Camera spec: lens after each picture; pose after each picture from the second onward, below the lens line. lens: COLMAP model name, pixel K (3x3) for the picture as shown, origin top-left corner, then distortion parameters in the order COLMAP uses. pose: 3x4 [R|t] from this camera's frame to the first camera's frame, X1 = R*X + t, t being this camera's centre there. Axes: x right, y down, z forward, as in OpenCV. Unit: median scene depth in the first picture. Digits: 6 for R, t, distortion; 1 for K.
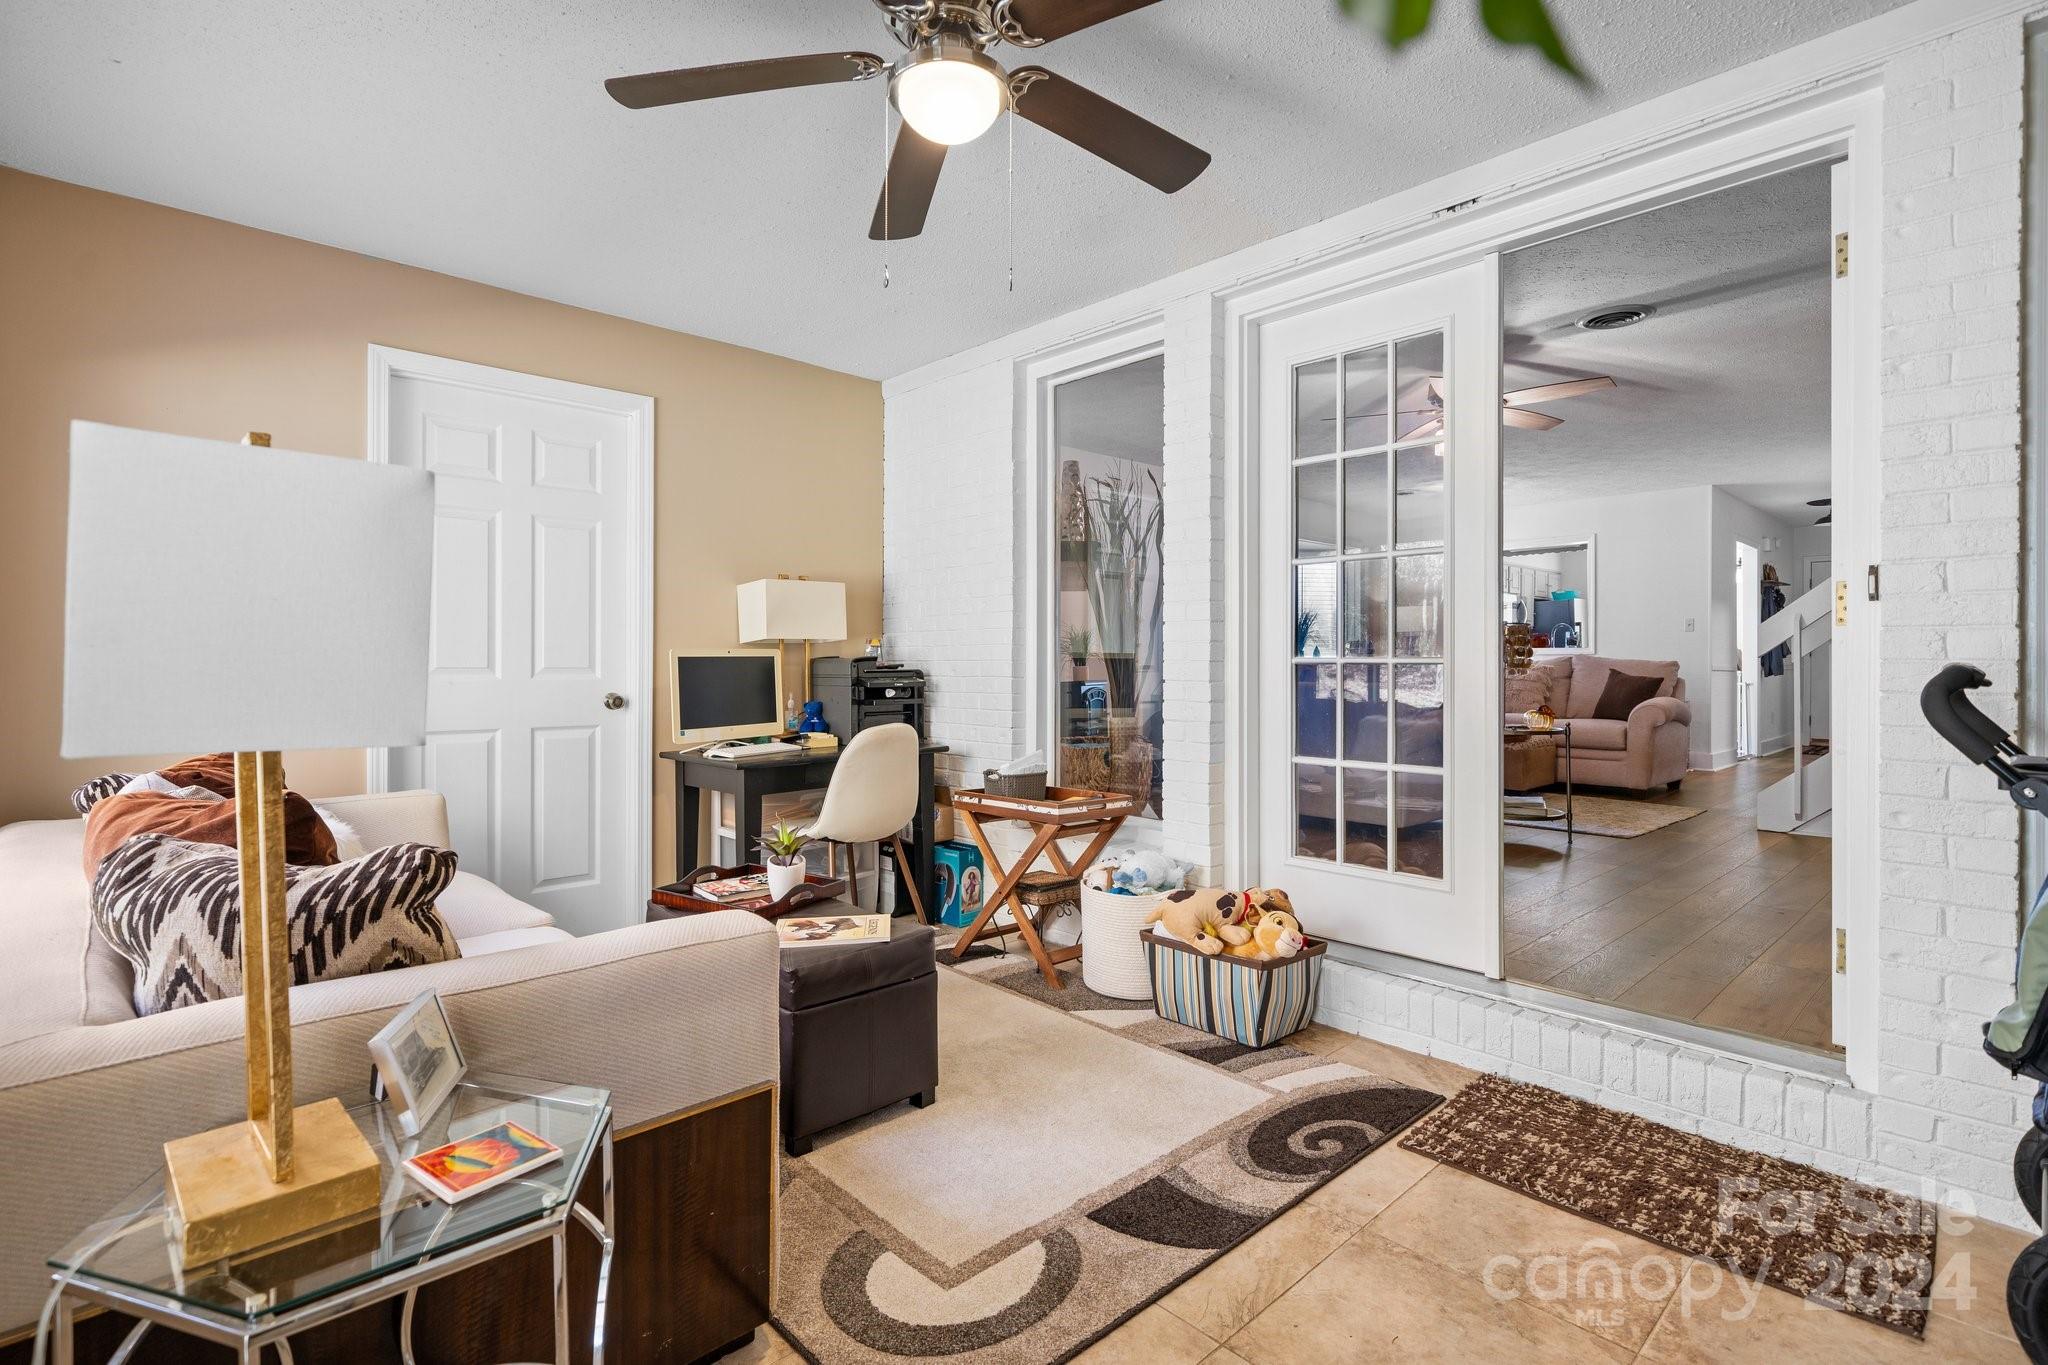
lens RADIAL K [[967.8, 0, 1021.0], [0, 967.8, 664.7], [0, 0, 1]] dist [0.000974, 0.000001]
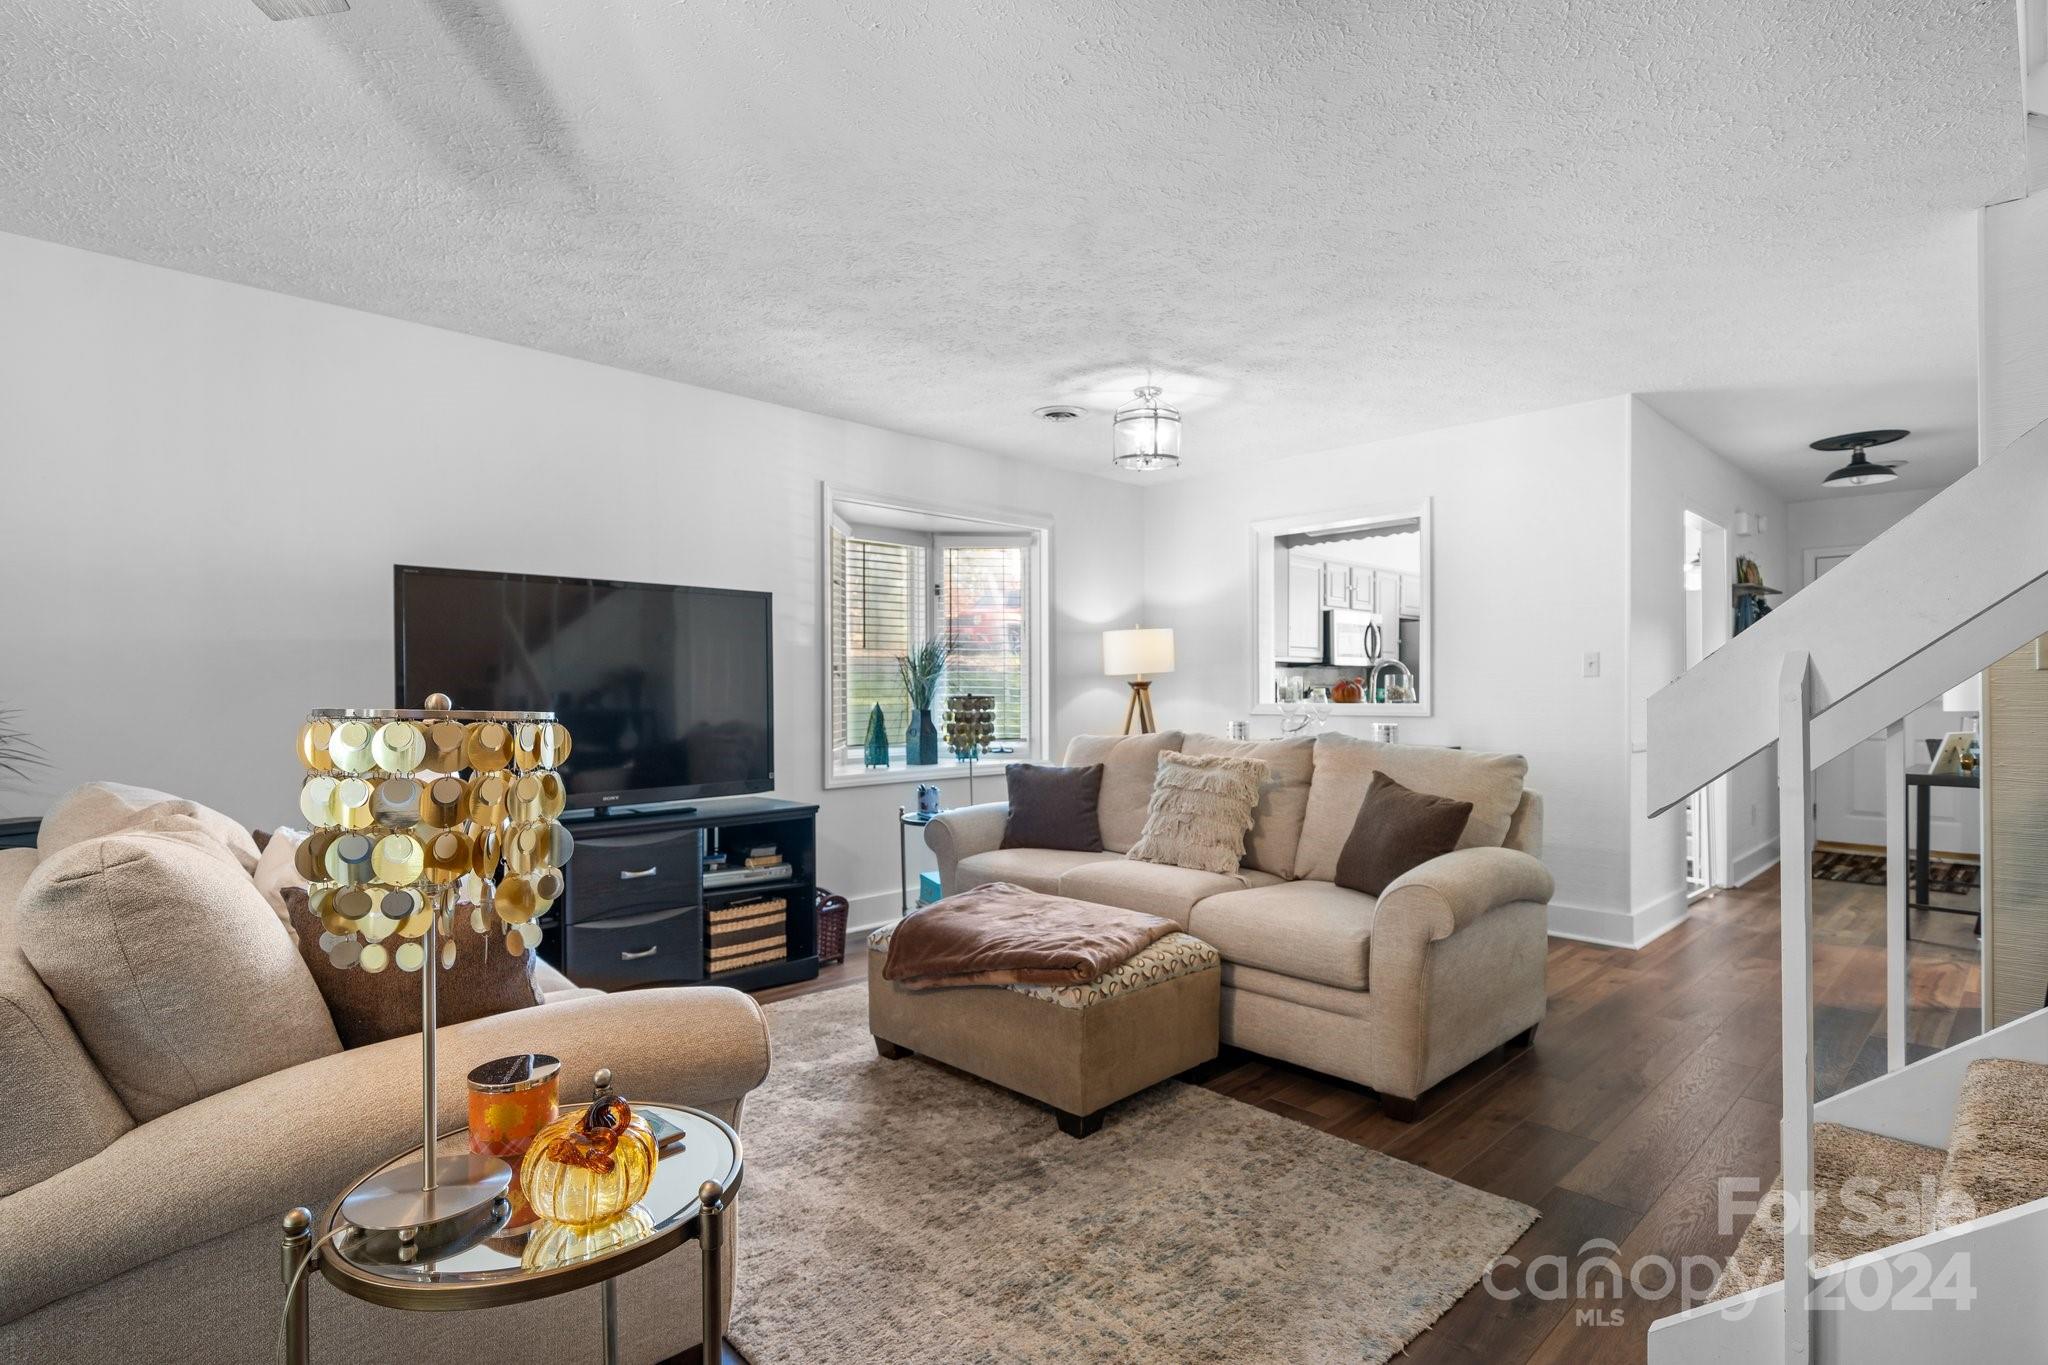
lens RADIAL K [[1003.5, 0, 1024.1], [0, 1003.5, 693.0], [0, 0, 1]] dist [-0.001086, -0.000092]
pose [[0.999758, -0.004053, 0.021620, 0.426516], [0.004010, 0.999990, 0.002058, -0.031649], [-0.021628, -0.001970, 0.999764, 0.533006]]
